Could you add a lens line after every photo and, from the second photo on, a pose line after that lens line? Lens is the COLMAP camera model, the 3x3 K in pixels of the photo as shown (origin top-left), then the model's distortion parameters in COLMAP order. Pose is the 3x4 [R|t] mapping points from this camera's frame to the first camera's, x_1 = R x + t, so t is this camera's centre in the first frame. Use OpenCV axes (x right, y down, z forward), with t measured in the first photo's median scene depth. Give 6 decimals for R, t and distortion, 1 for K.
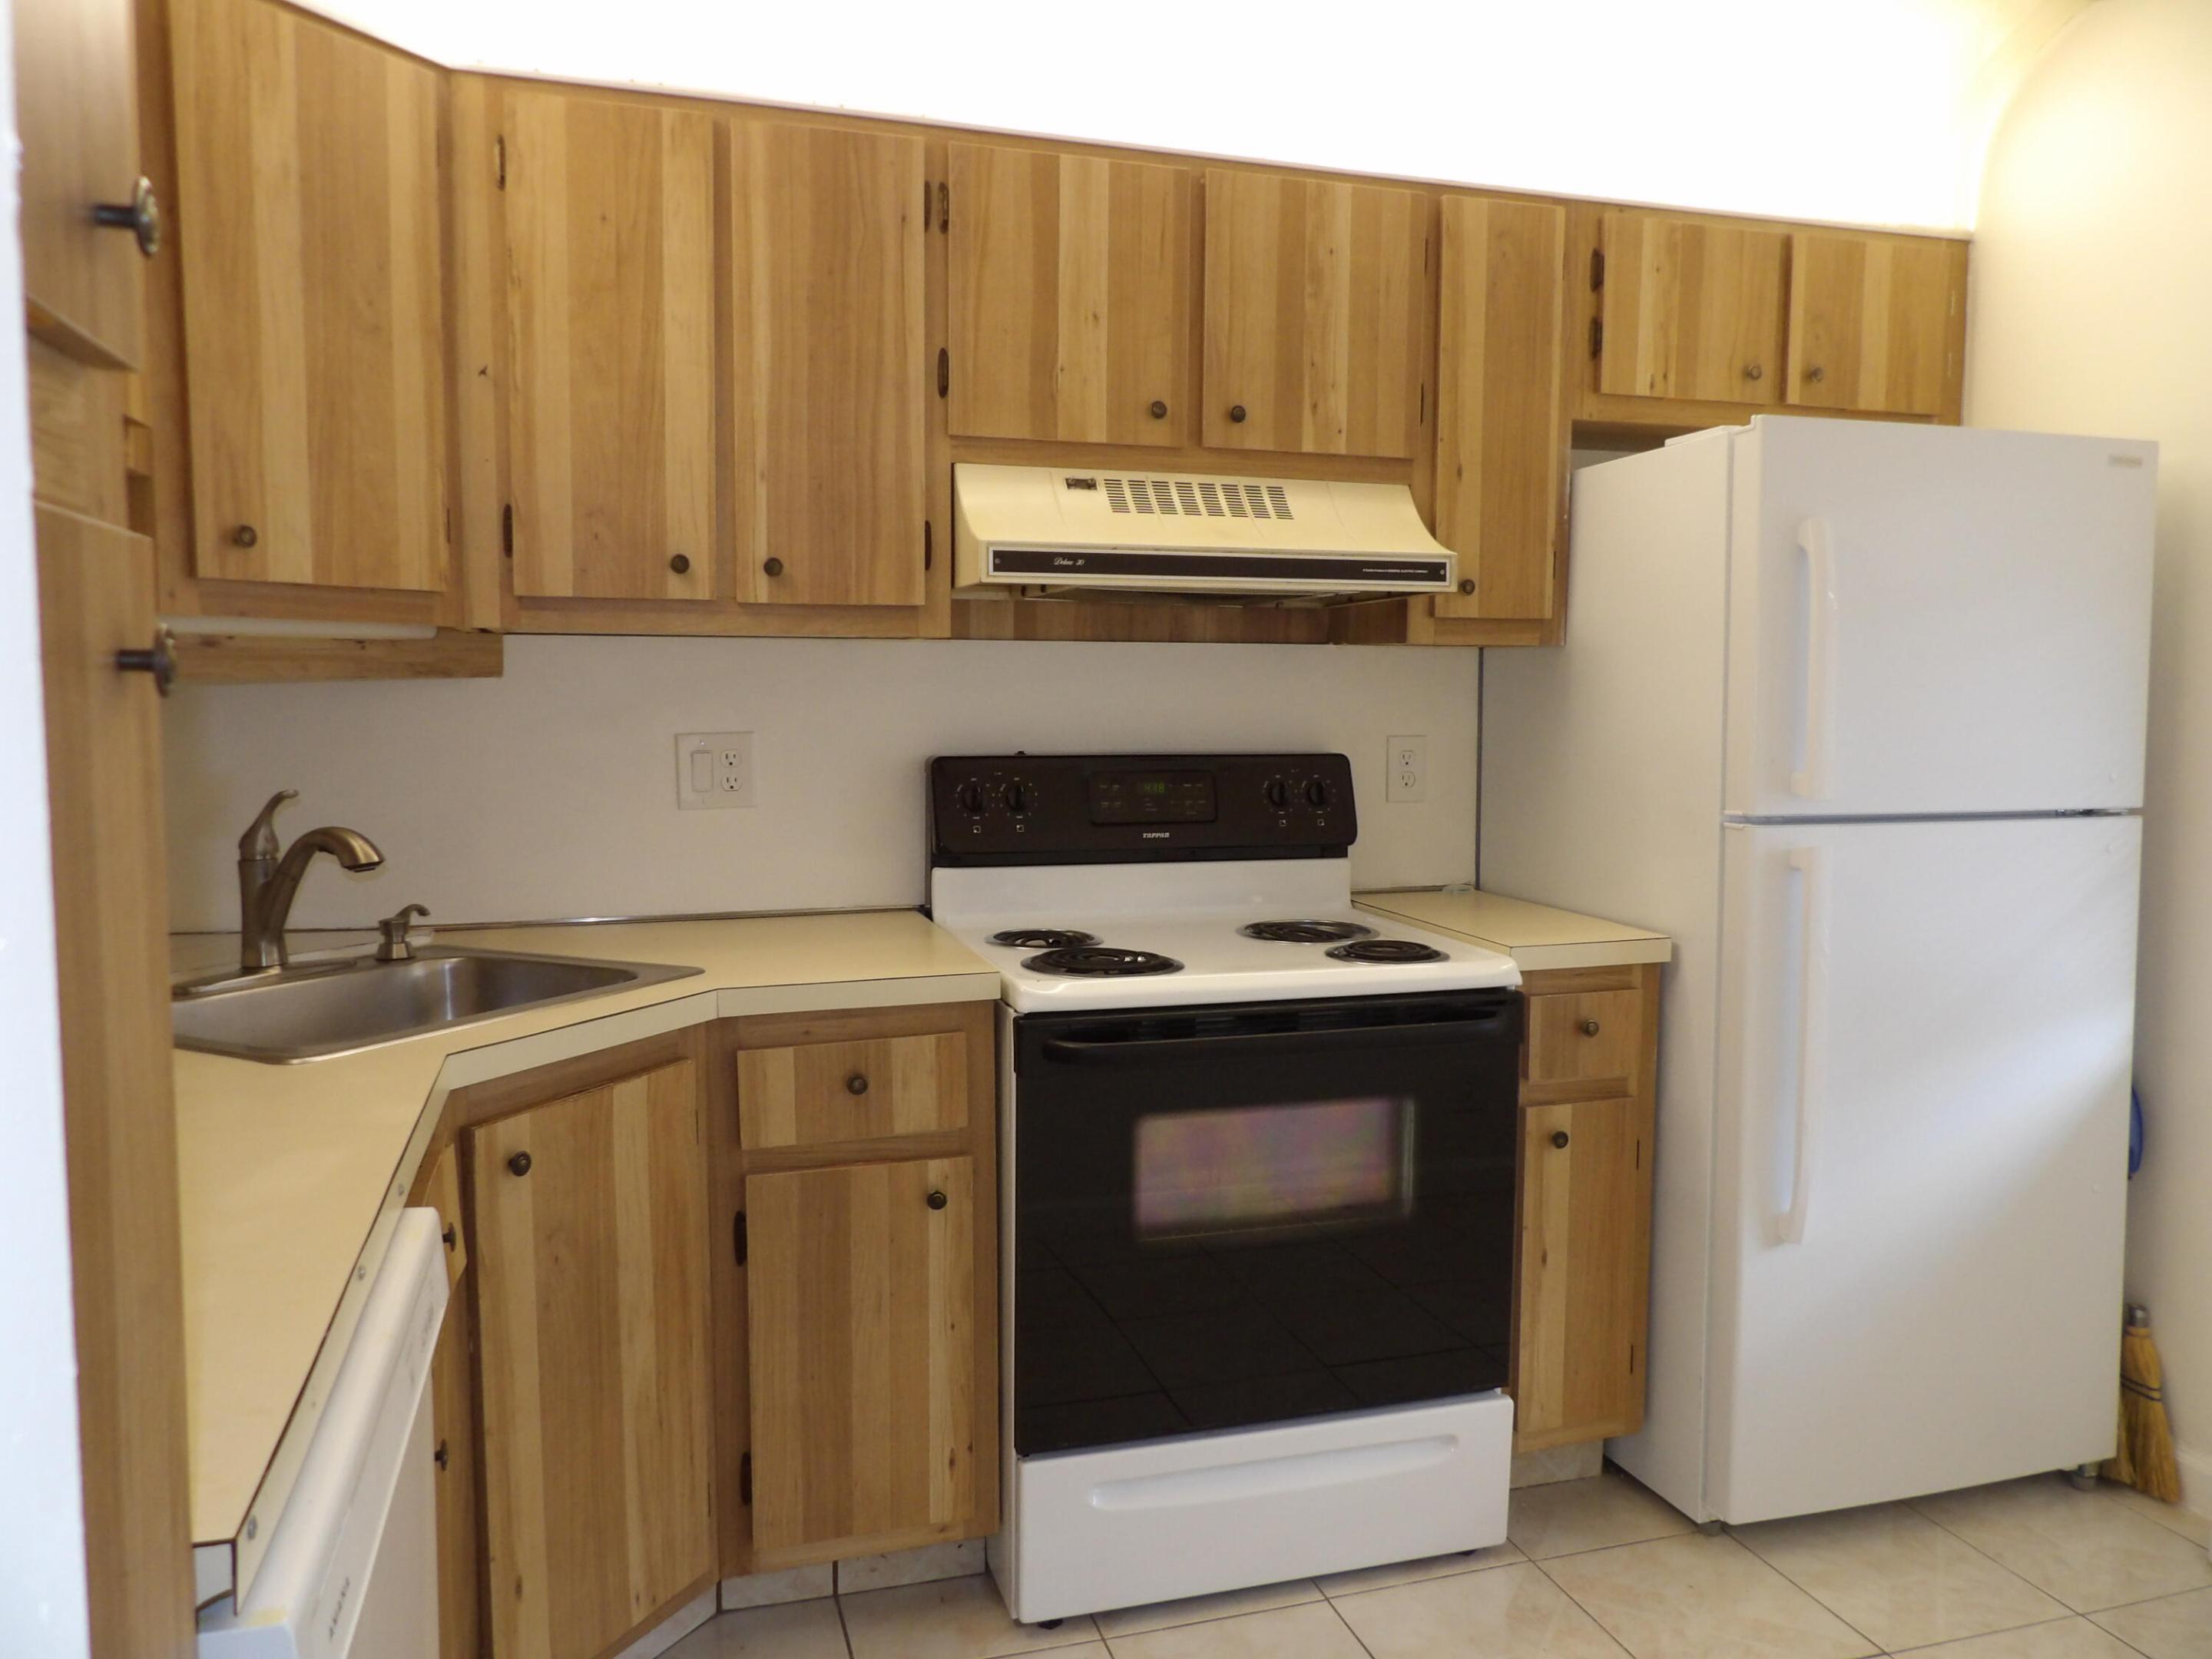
lens RADIAL K [[1570.8, 0, 1106.0], [0, 1570.8, 829.5], [0, 0, 1]] dist [-0.038067, 0.041485]
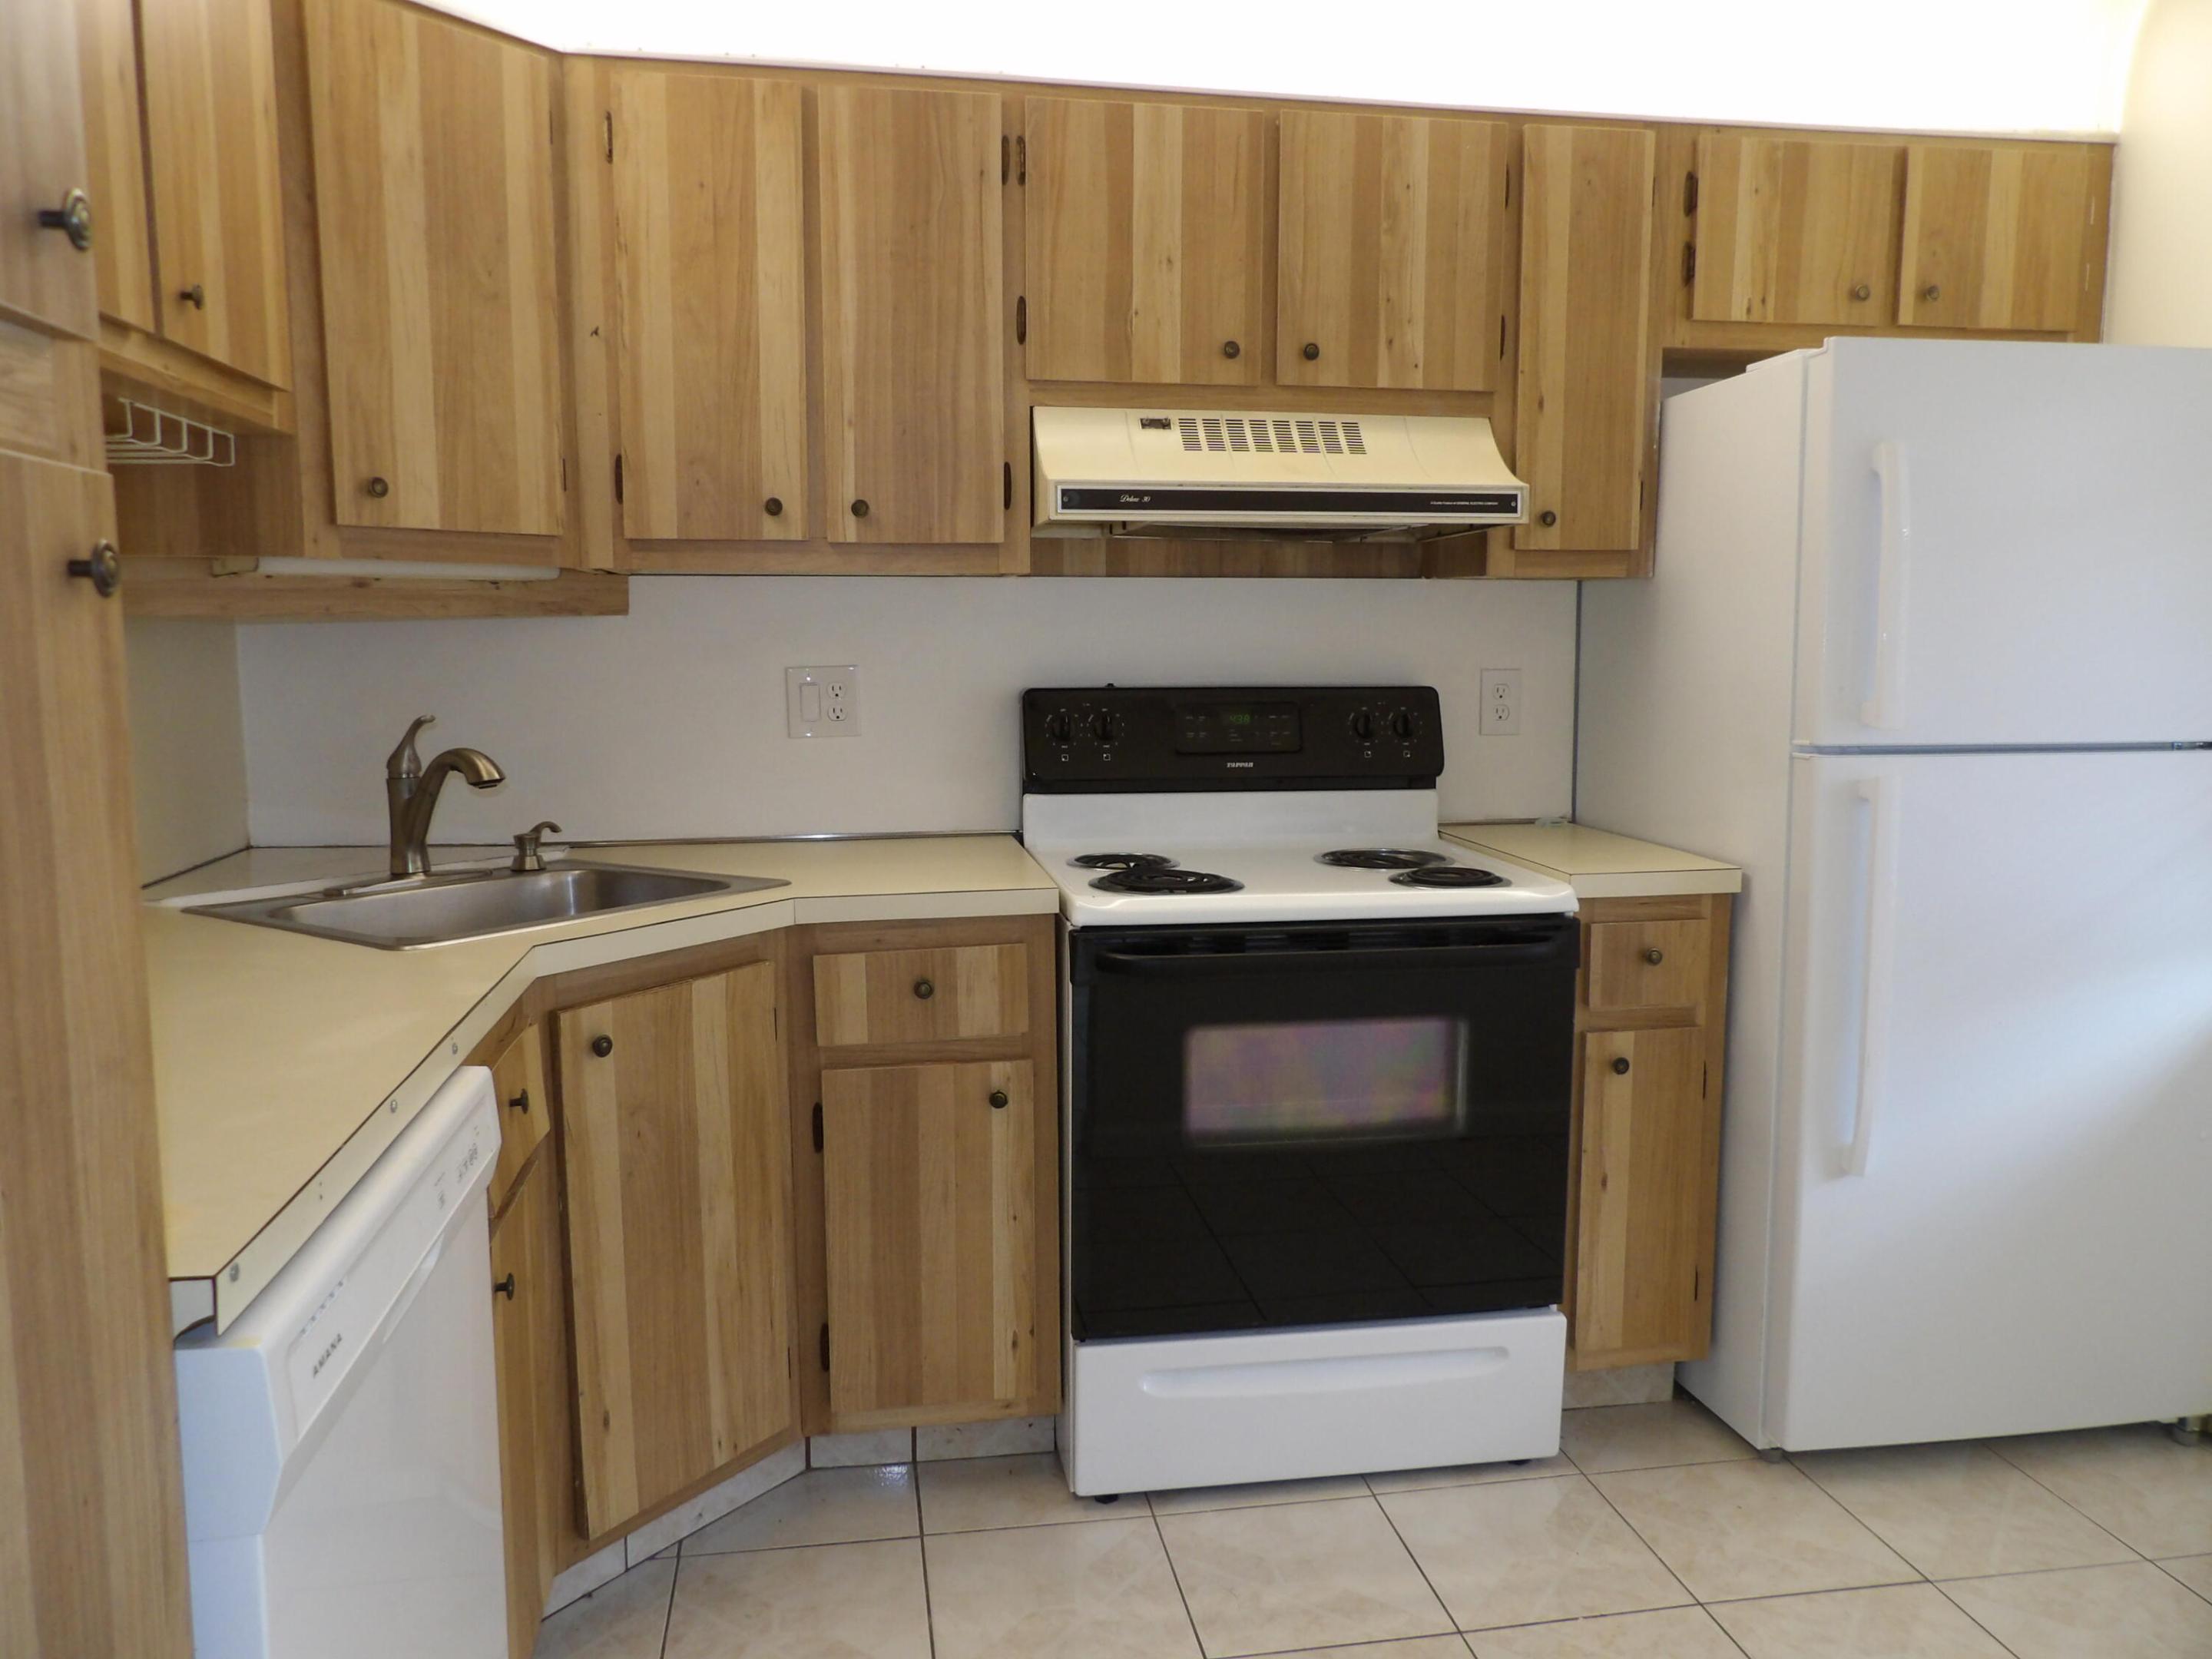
lens RADIAL K [[1570.8, 0, 1106.0], [0, 1570.8, 829.5], [0, 0, 1]] dist [-0.038067, 0.041485]
pose [[0.991386, 0.010551, -0.130545, 0.095294], [-0.006160, 0.999403, 0.033997, 0.013875], [0.130825, -0.032900, 0.990859, -0.043786]]
